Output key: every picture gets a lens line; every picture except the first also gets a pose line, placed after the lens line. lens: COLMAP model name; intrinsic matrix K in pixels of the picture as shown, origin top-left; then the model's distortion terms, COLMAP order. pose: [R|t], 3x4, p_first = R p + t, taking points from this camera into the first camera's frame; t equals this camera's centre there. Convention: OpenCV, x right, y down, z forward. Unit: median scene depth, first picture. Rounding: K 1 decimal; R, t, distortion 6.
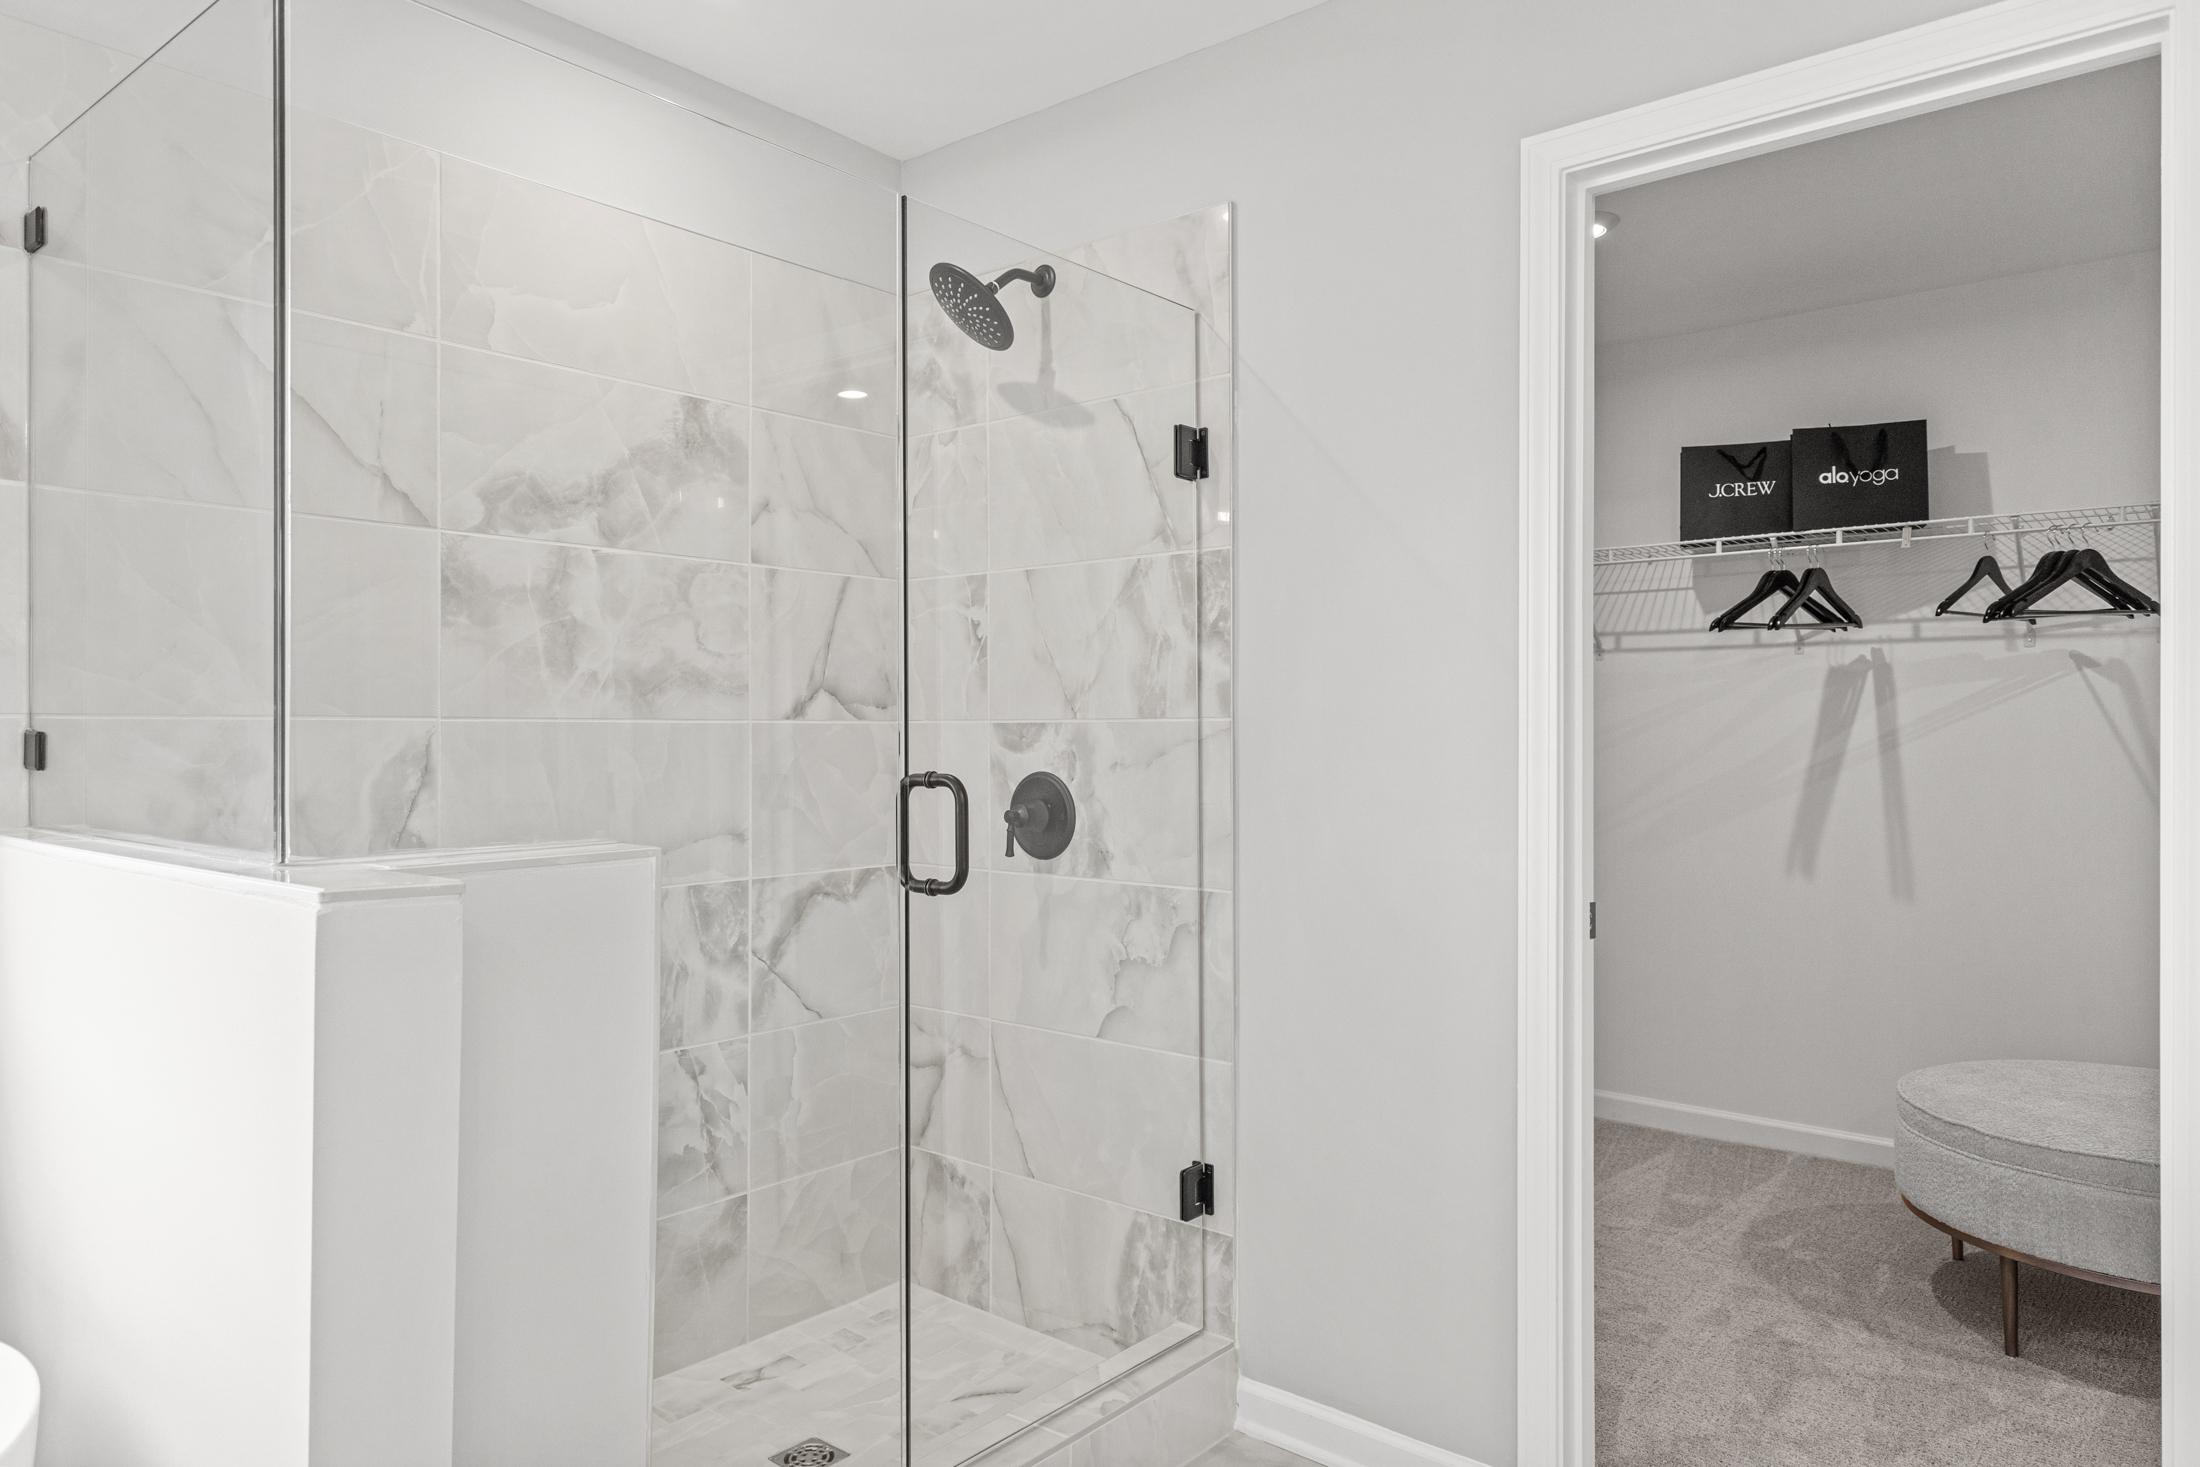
lens RADIAL K [[1387.5, 0, 1100.0], [0, 1387.5, 733.5], [0, 0, 1]] dist [-0.004578, 0.000860]
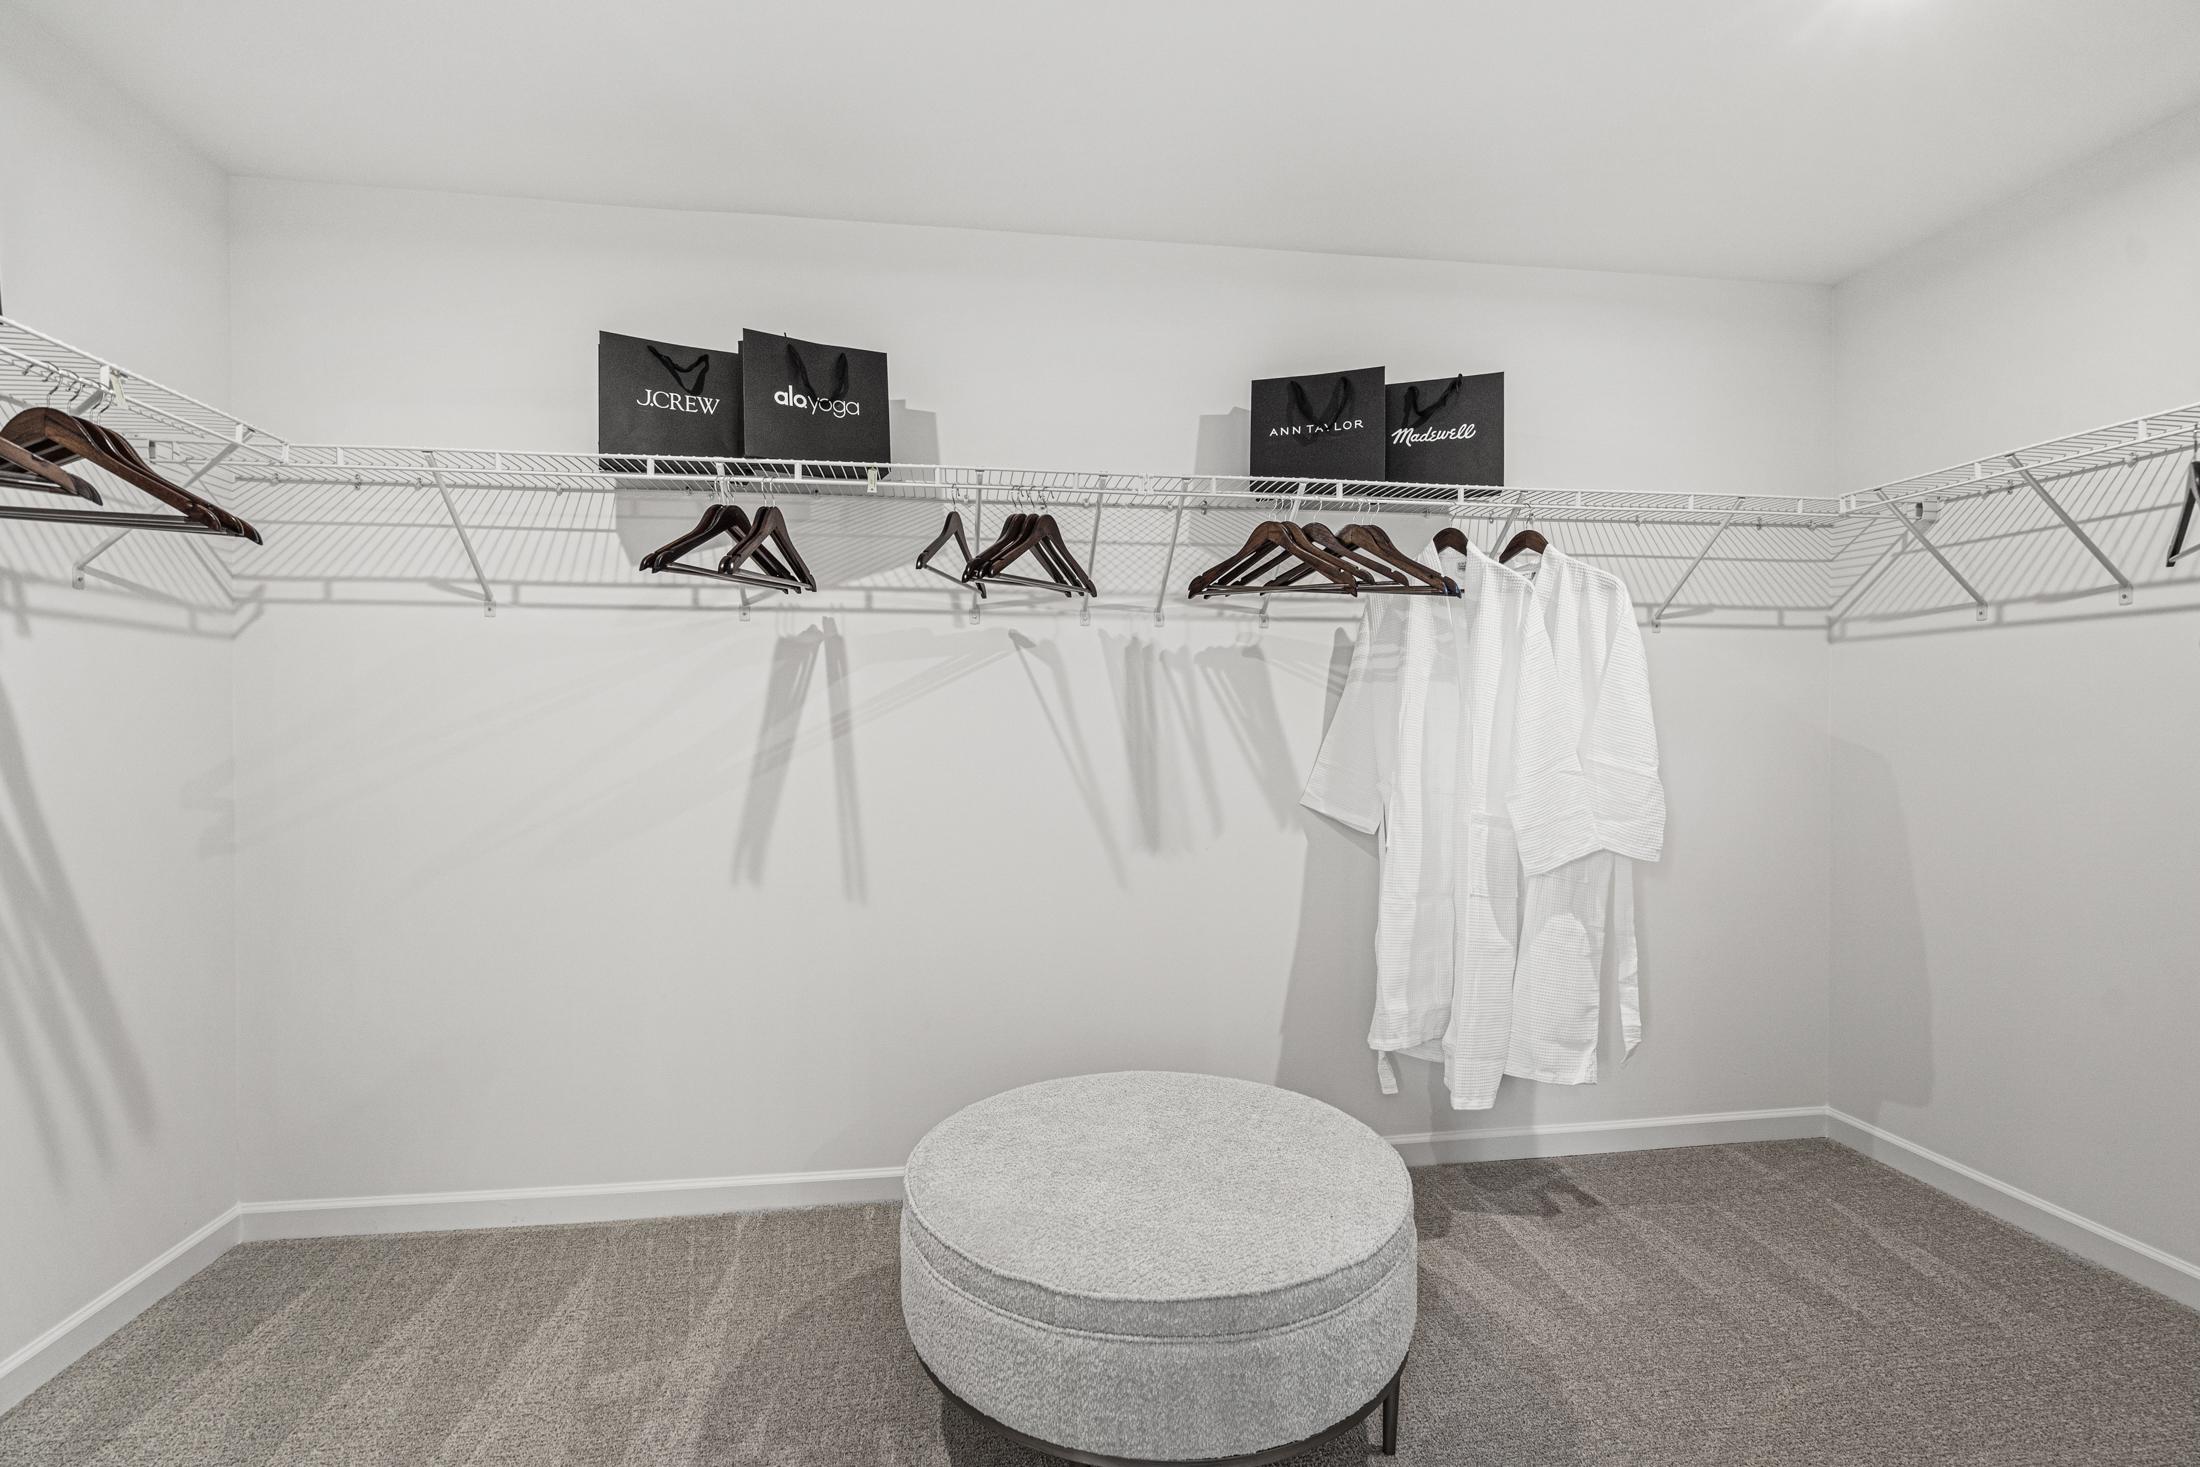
lens RADIAL K [[1040.7, 0, 1100.0], [0, 1040.7, 733.5], [0, 0, 1]] dist [-0.001888, -0.000123]
pose [[0.668616, -0.007683, 0.743568, 0.190272], [0.001822, 0.999961, 0.008694, 0.006784], [-0.743606, -0.004458, 0.668603, 0.444348]]
